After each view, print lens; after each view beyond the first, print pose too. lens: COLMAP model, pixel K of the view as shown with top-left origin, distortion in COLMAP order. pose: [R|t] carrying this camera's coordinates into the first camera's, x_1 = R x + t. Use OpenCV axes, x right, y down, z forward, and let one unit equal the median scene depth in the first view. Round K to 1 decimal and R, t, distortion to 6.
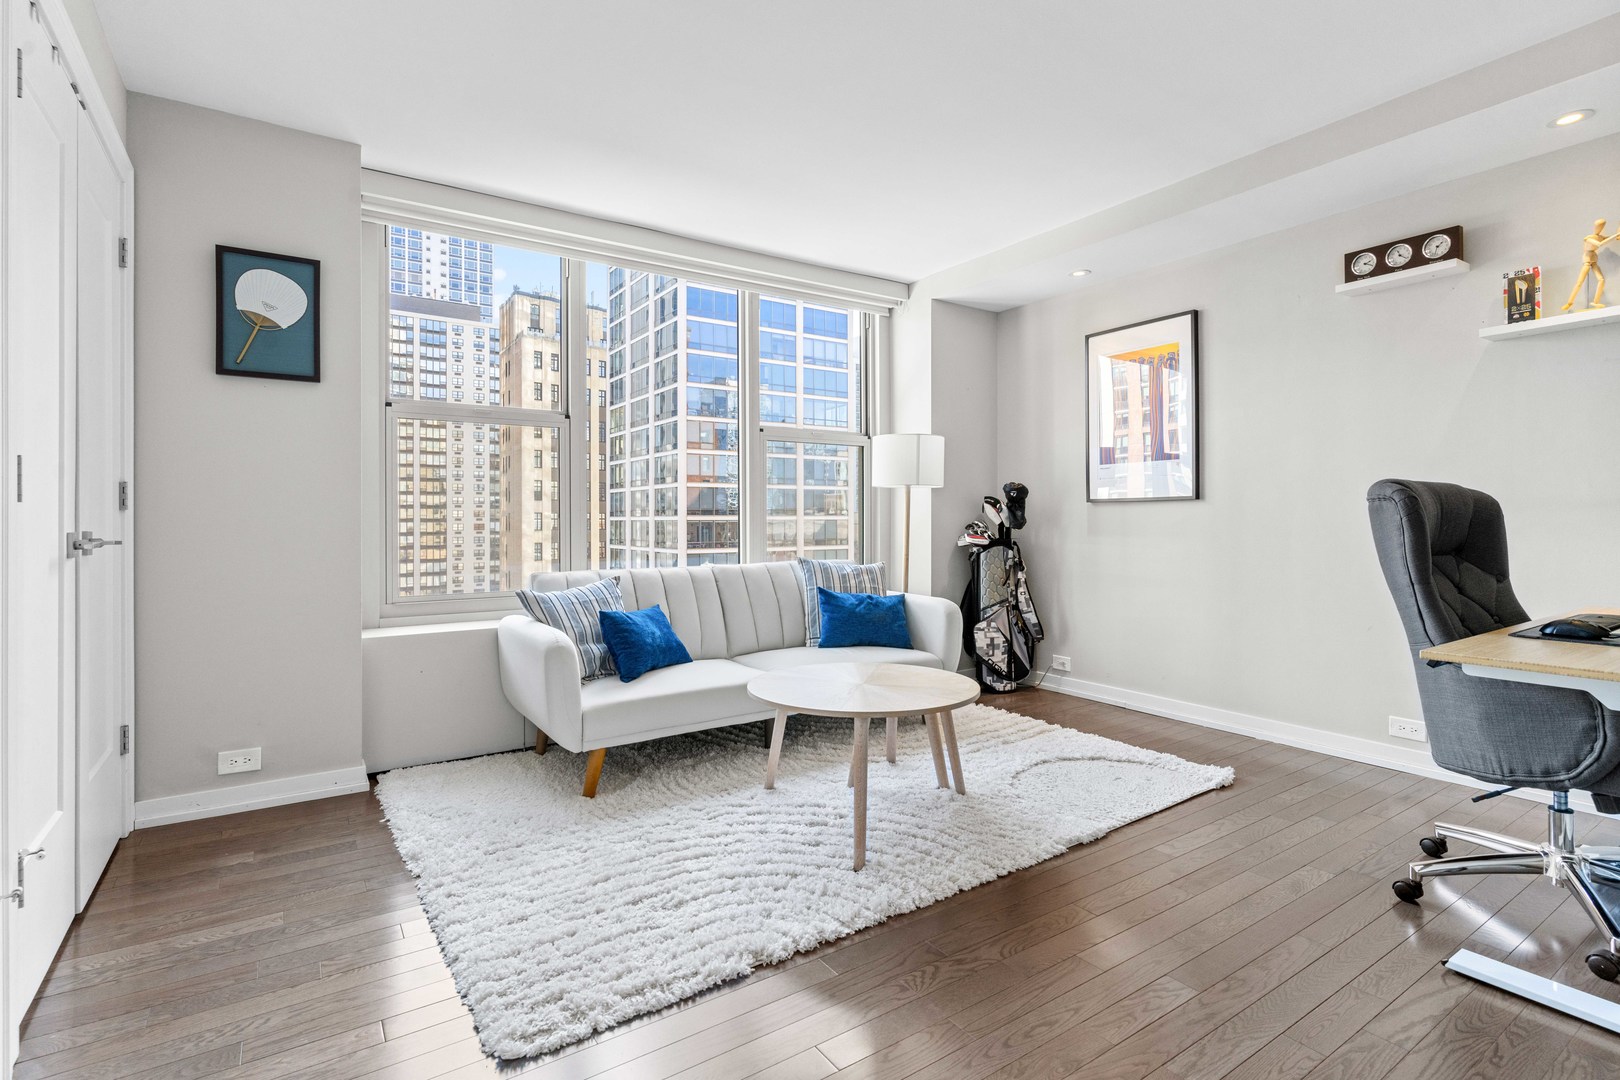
lens RADIAL K [[776.7, 0, 807.8], [0, 776.7, 529.6], [0, 0, 1]] dist [0.000691, 0.000691]
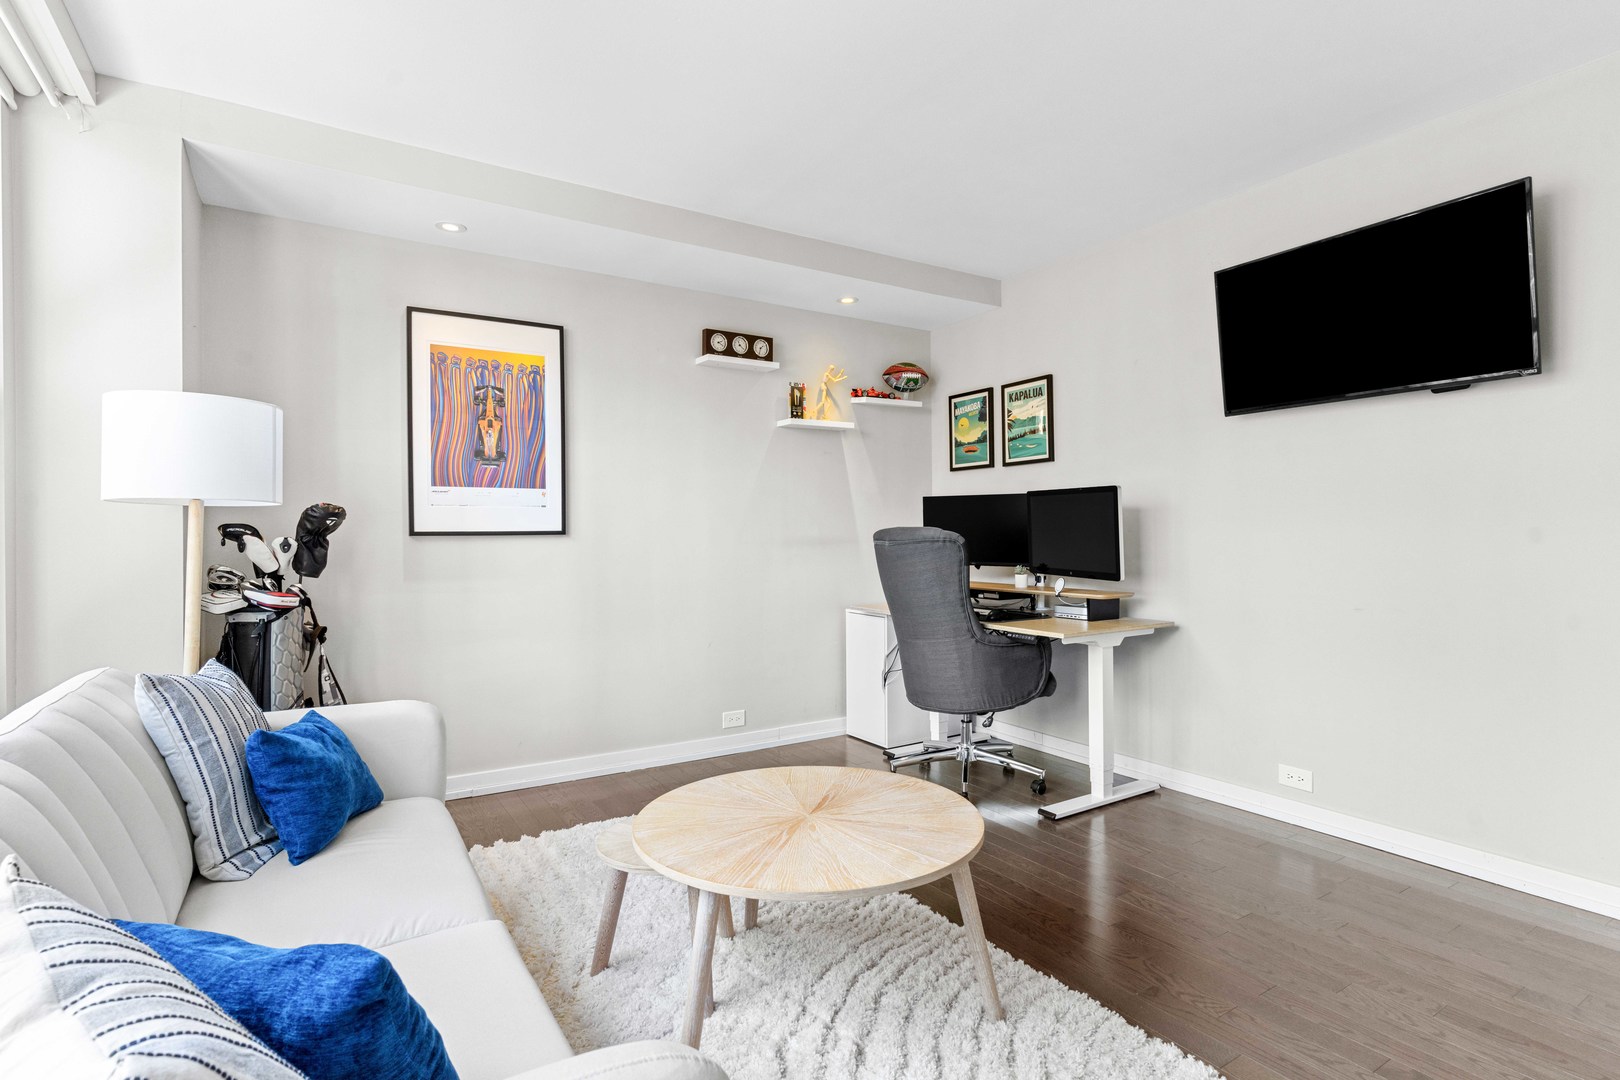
lens RADIAL K [[807.6, 0, 817.5], [0, 807.6, 542.5], [0, 0, 1]] dist [0.001800, 0.000345]
pose [[0.020289, -0.004743, 0.999783, -0.440557], [0.019337, 0.999804, 0.004350, -0.028325], [-0.999607, 0.019244, 0.020377, 0.683078]]
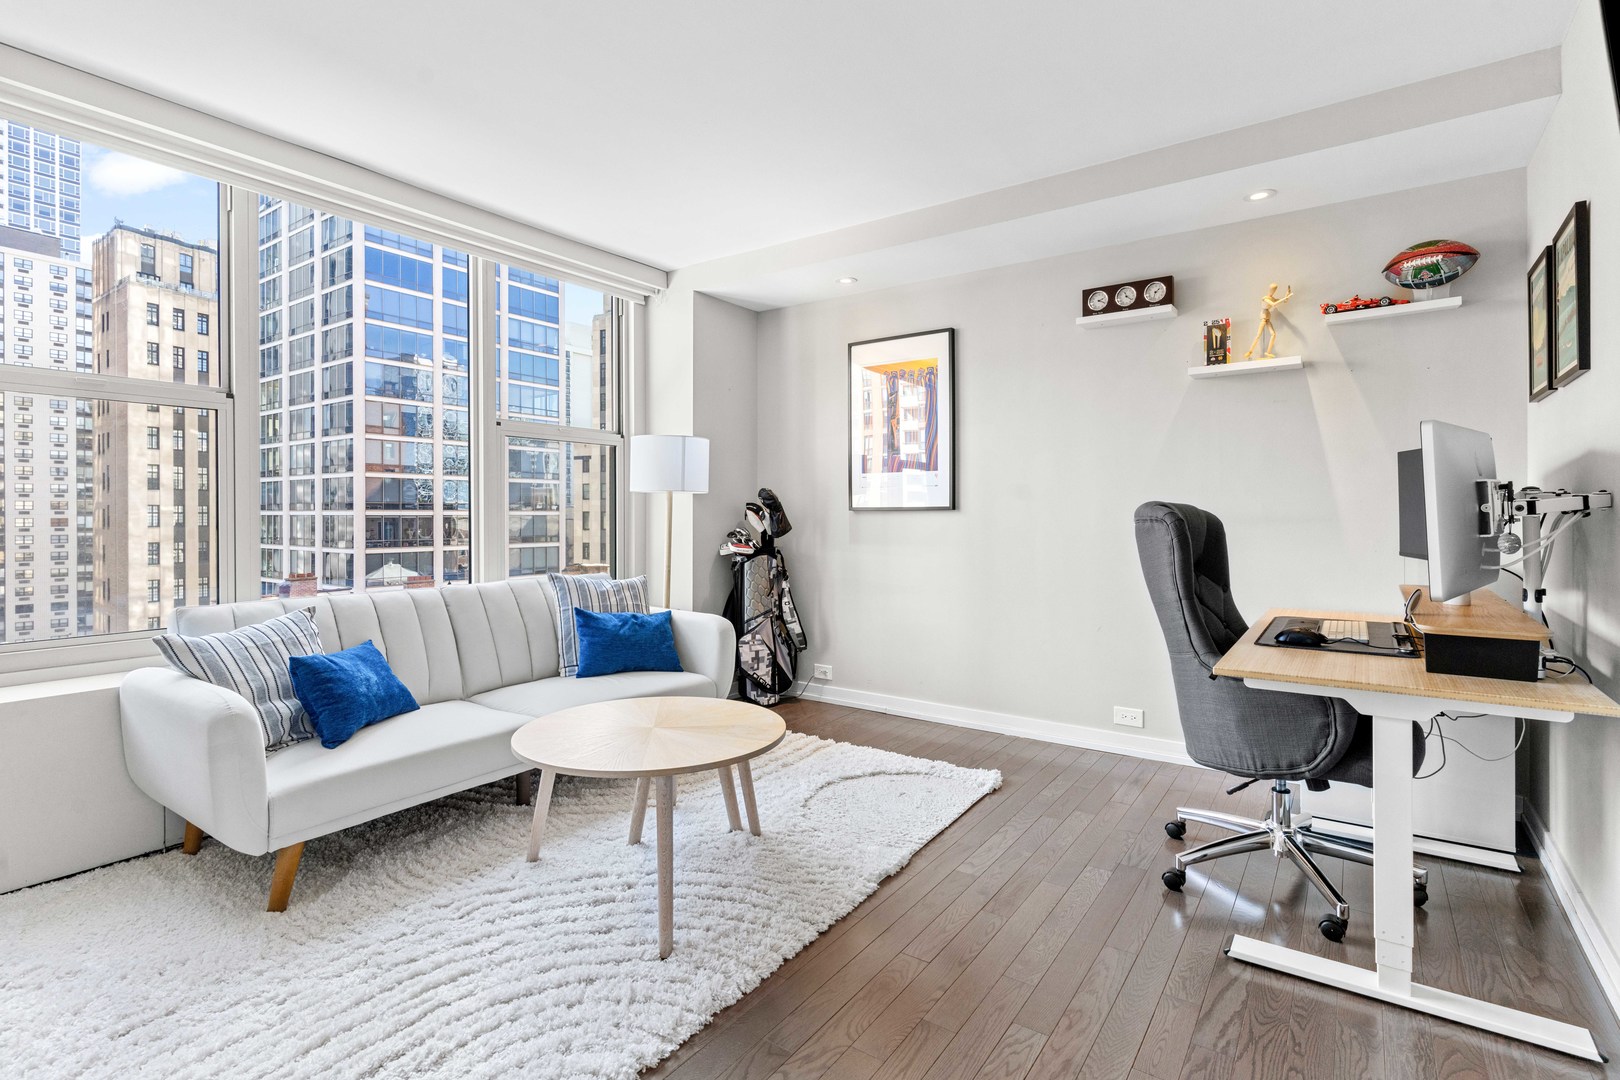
lens RADIAL K [[781.8, 0, 811.6], [0, 781.8, 527.7], [0, 0, 1]] dist [0.001748, -0.001104]
pose [[0.933917, -0.001708, 0.357485, -0.052661], [0.000626, 0.999995, 0.003142, -0.018635], [-0.357488, -0.002710, 0.933914, 0.086684]]
